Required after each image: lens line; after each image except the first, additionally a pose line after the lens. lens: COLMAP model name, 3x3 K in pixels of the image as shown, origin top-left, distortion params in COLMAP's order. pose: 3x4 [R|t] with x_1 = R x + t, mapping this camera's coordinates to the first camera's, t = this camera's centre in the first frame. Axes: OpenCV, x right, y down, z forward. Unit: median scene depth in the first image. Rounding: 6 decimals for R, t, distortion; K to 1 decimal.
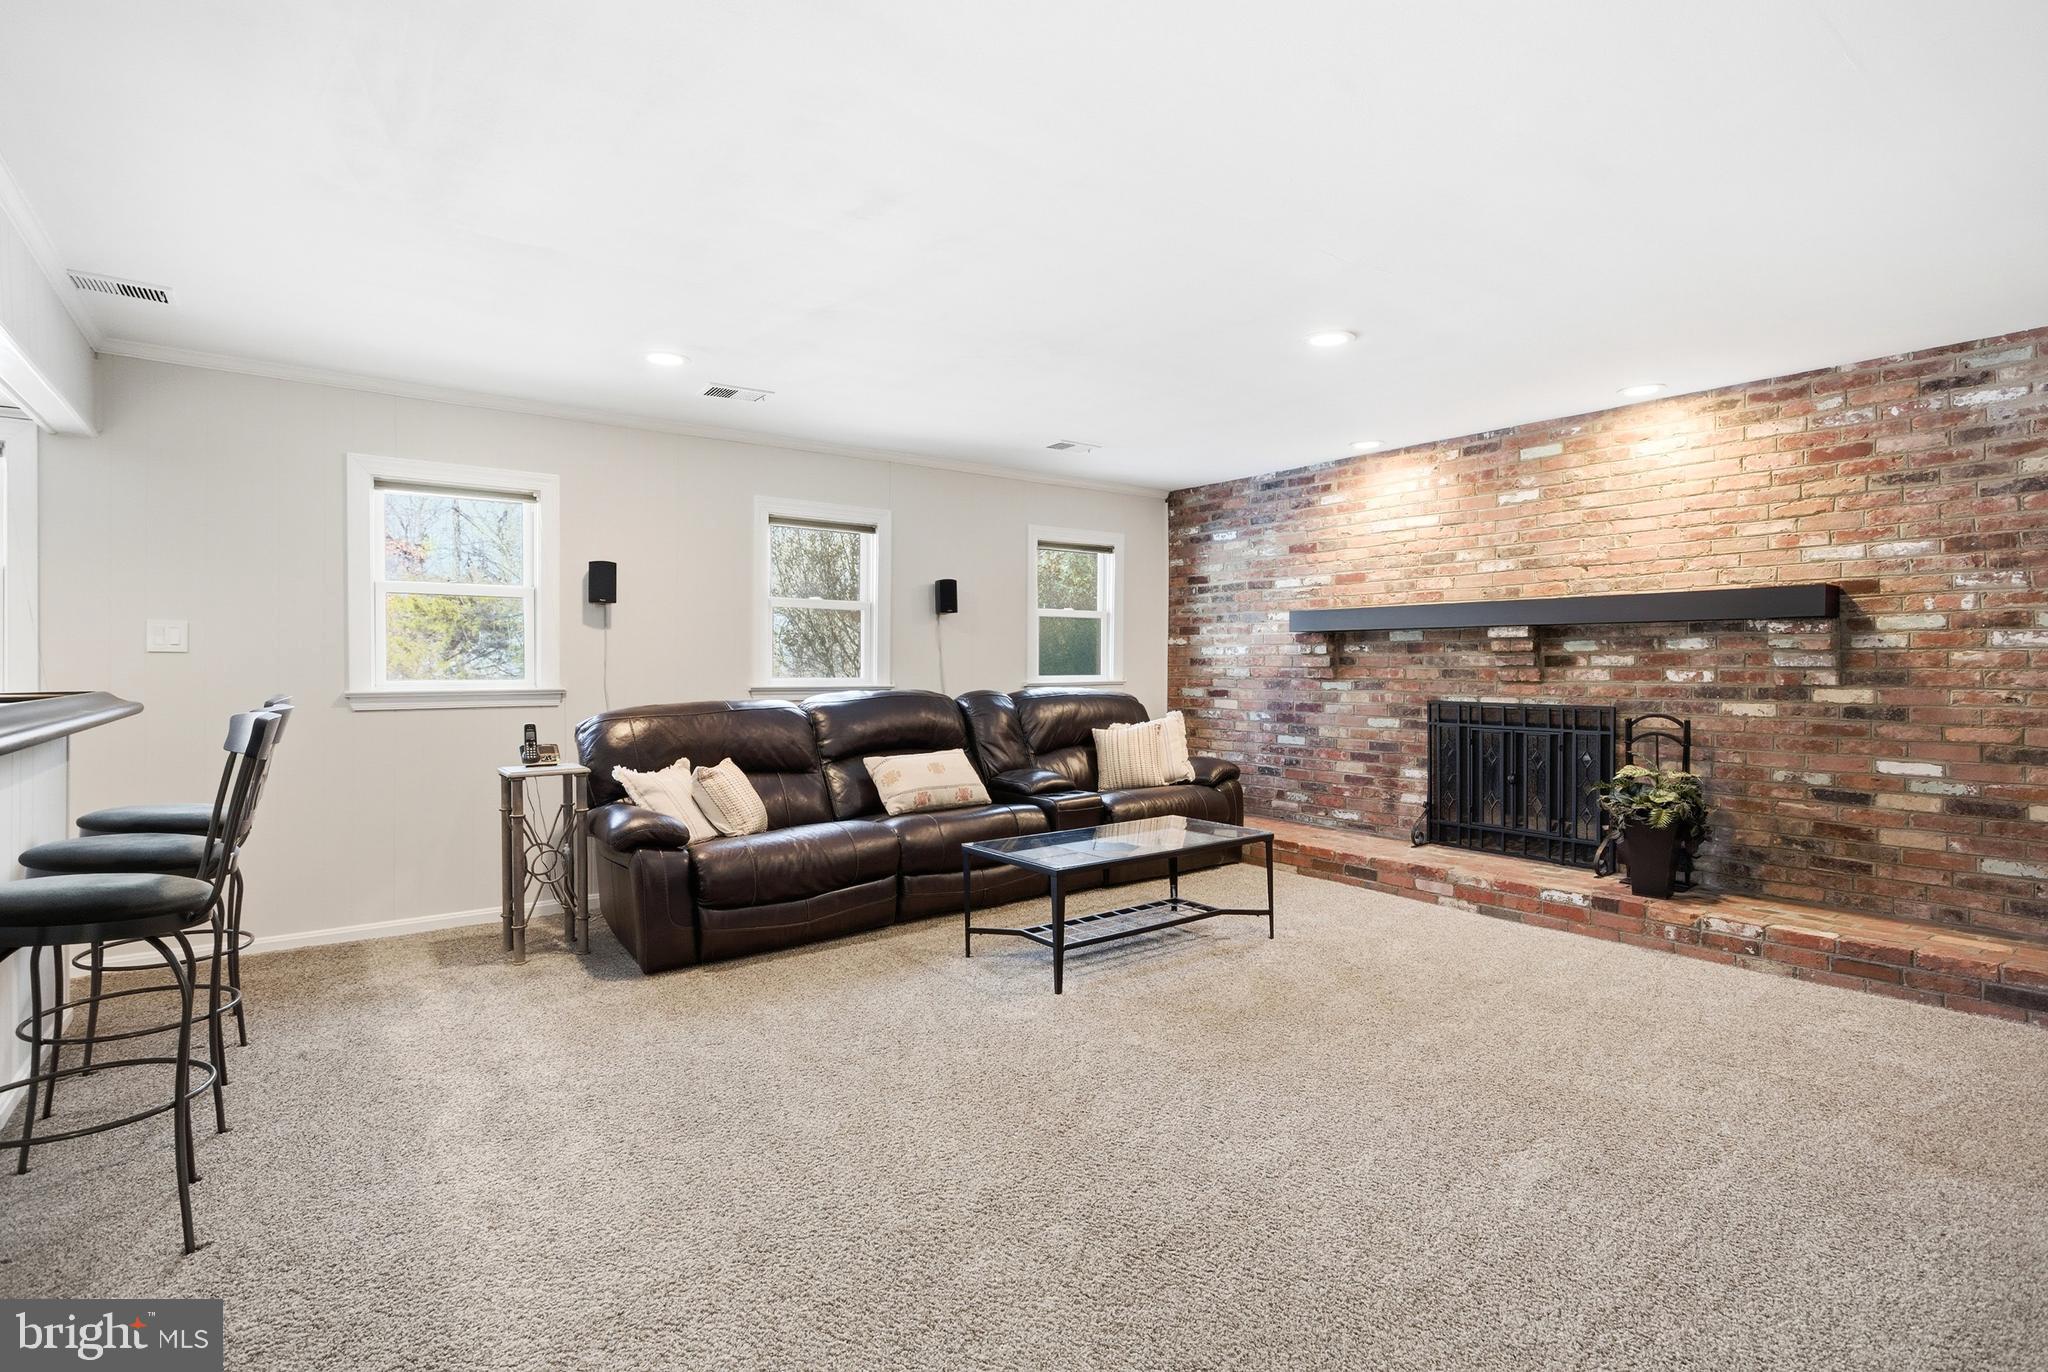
lens RADIAL K [[988.1, 0, 1017.1], [0, 988.1, 687.5], [0, 0, 1]] dist [-0.011005, 0.001175]
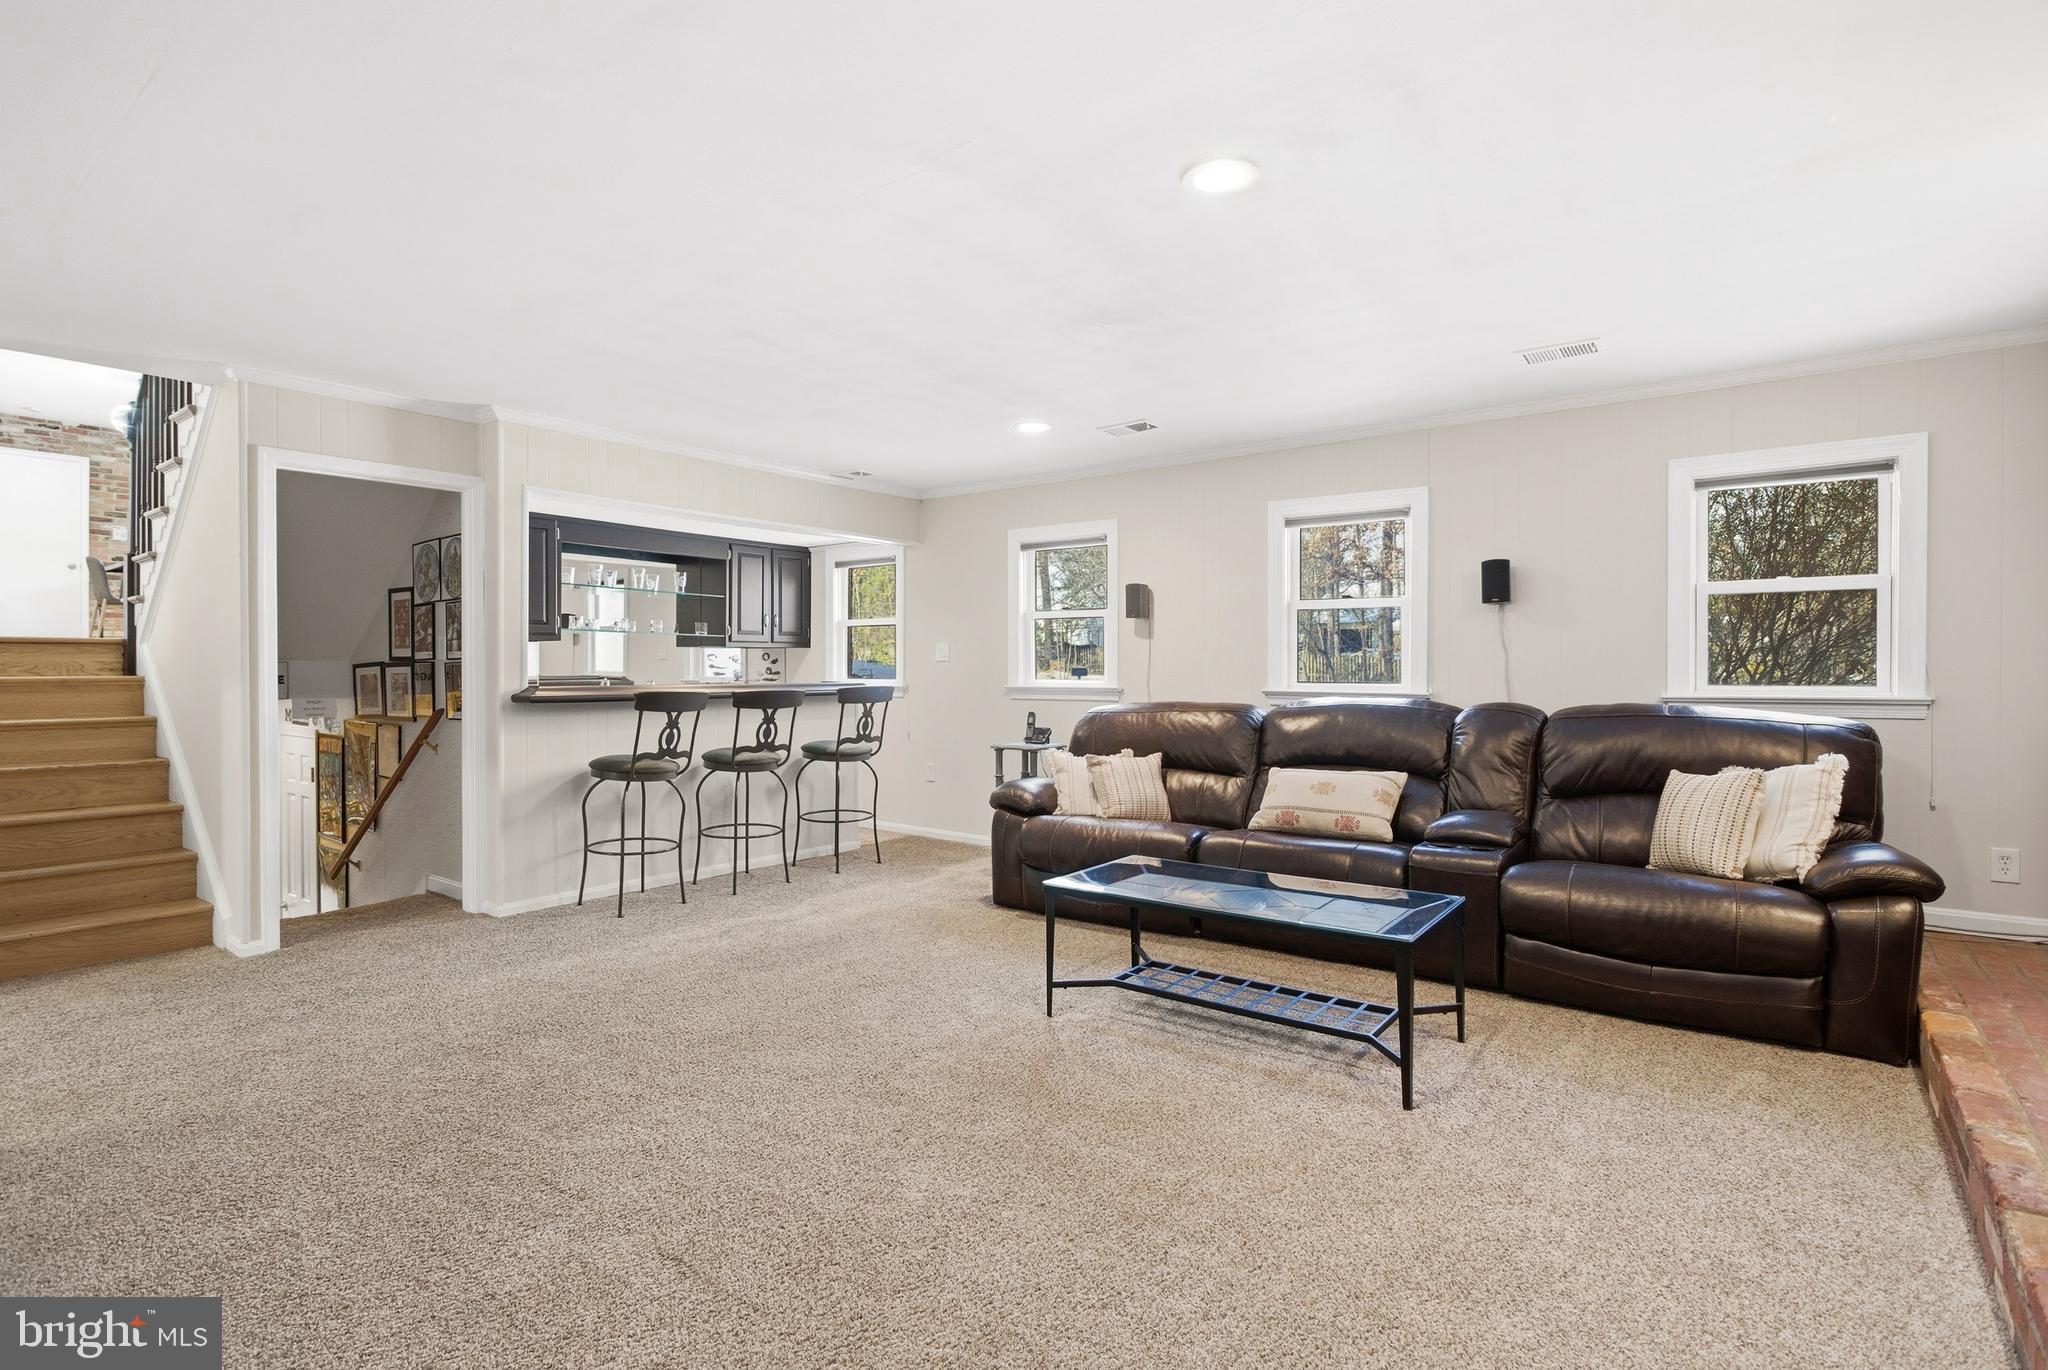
lens RADIAL K [[988.1, 0, 1020.2], [0, 988.1, 673.2], [0, 0, 1]] dist [-0.011005, 0.001175]
pose [[0.265206, 0.005585, -0.964176, 0.714194], [-0.021737, 0.999764, -0.000188, -0.014182], [0.963947, 0.021009, 0.265264, 0.535420]]
